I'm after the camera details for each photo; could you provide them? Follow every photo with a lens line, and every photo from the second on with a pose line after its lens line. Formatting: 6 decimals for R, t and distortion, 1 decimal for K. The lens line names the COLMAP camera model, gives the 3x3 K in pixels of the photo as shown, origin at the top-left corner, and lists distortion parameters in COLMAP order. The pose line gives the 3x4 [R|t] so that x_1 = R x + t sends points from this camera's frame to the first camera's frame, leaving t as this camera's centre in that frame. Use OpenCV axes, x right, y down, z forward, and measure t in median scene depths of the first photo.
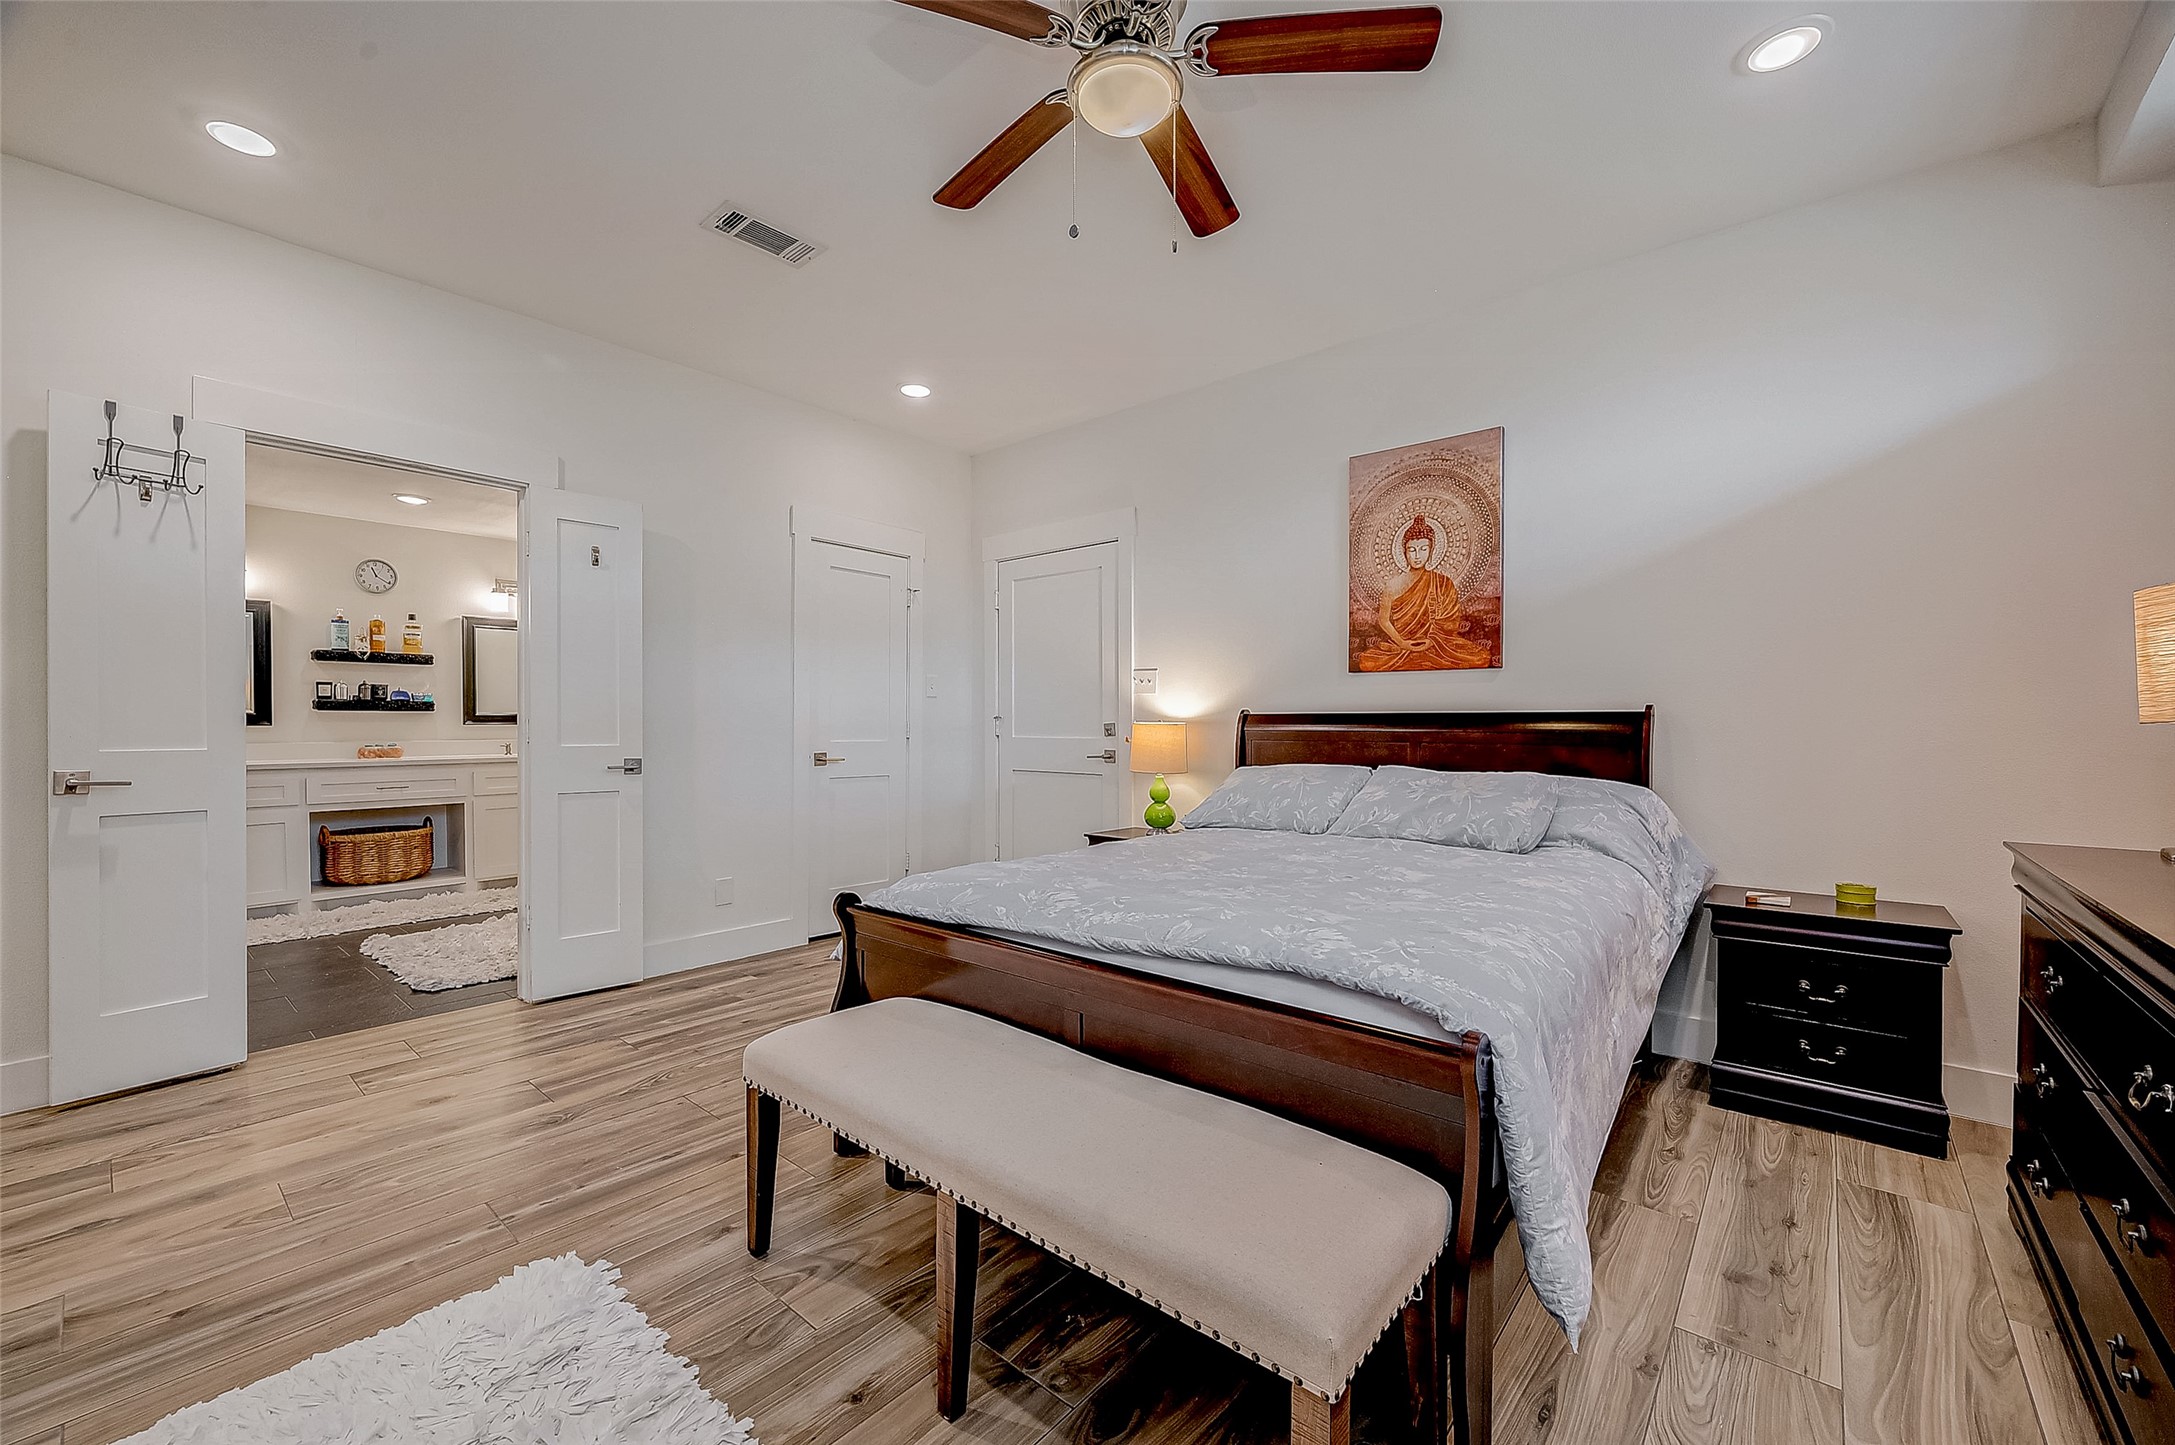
lens RADIAL K [[867.7, 0, 1078.4], [0, 867.7, 733.8], [0, 0, 1]] dist [0.003522, -0.001997]
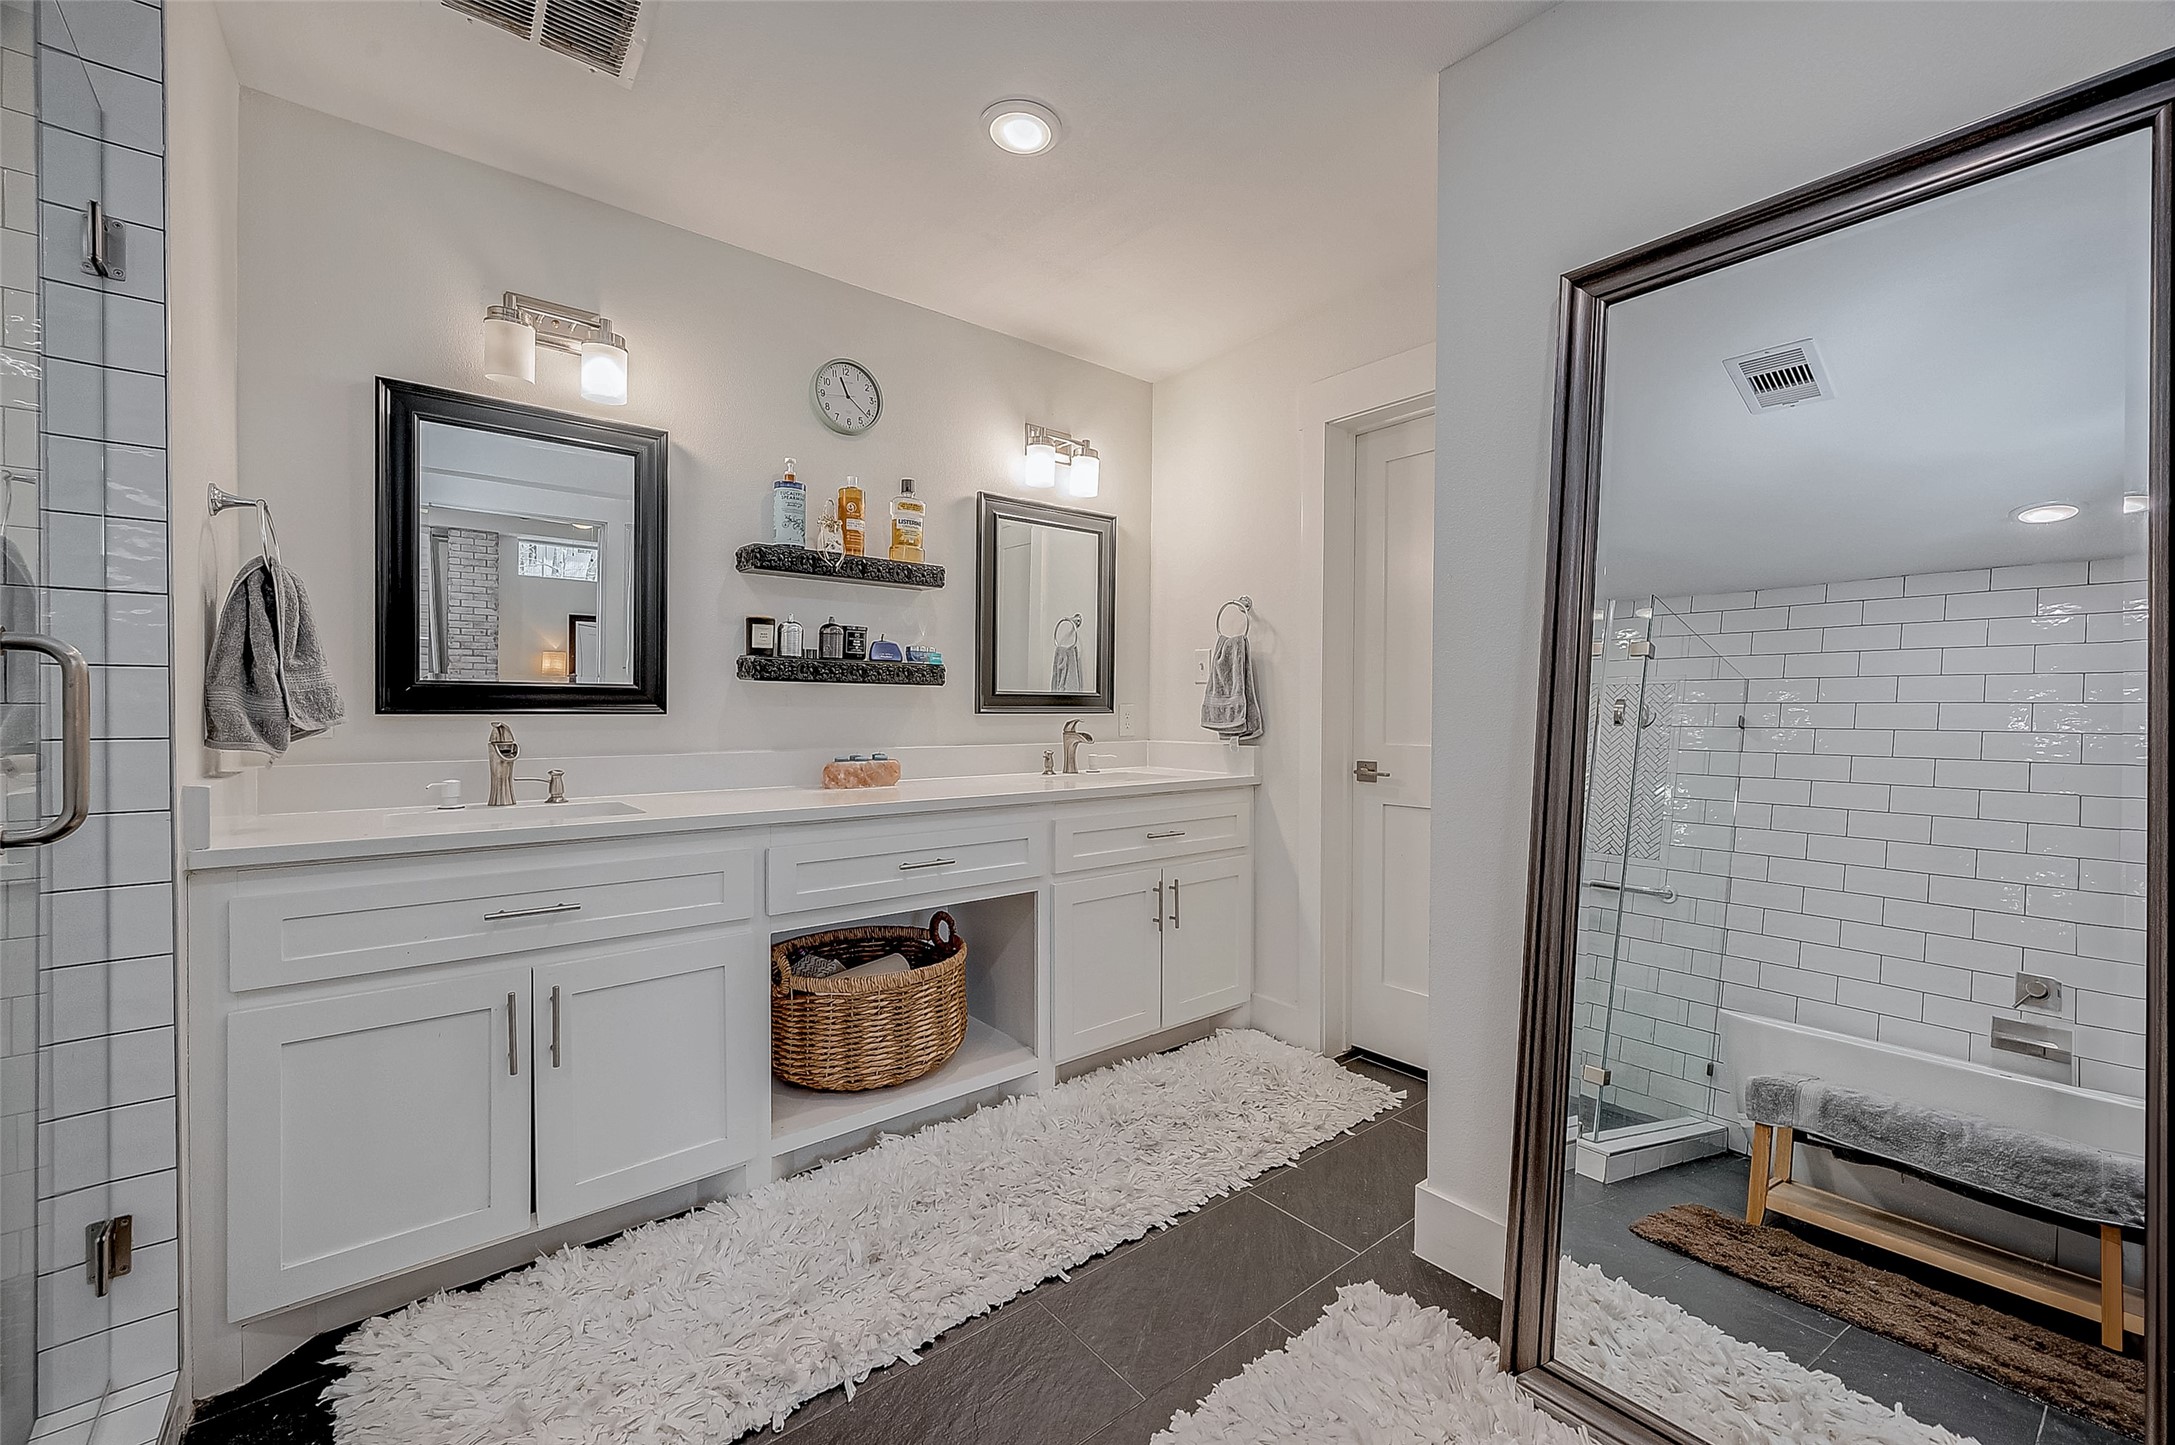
lens RADIAL K [[867.7, 0, 1098.2], [0, 867.7, 716.6], [0, 0, 1]] dist [0.003522, -0.001997]
pose [[0.985207, 0.007236, -0.171214, -0.598654], [-0.008372, 0.999947, -0.005915, -0.006607], [0.171162, 0.007261, 0.985216, 0.567135]]
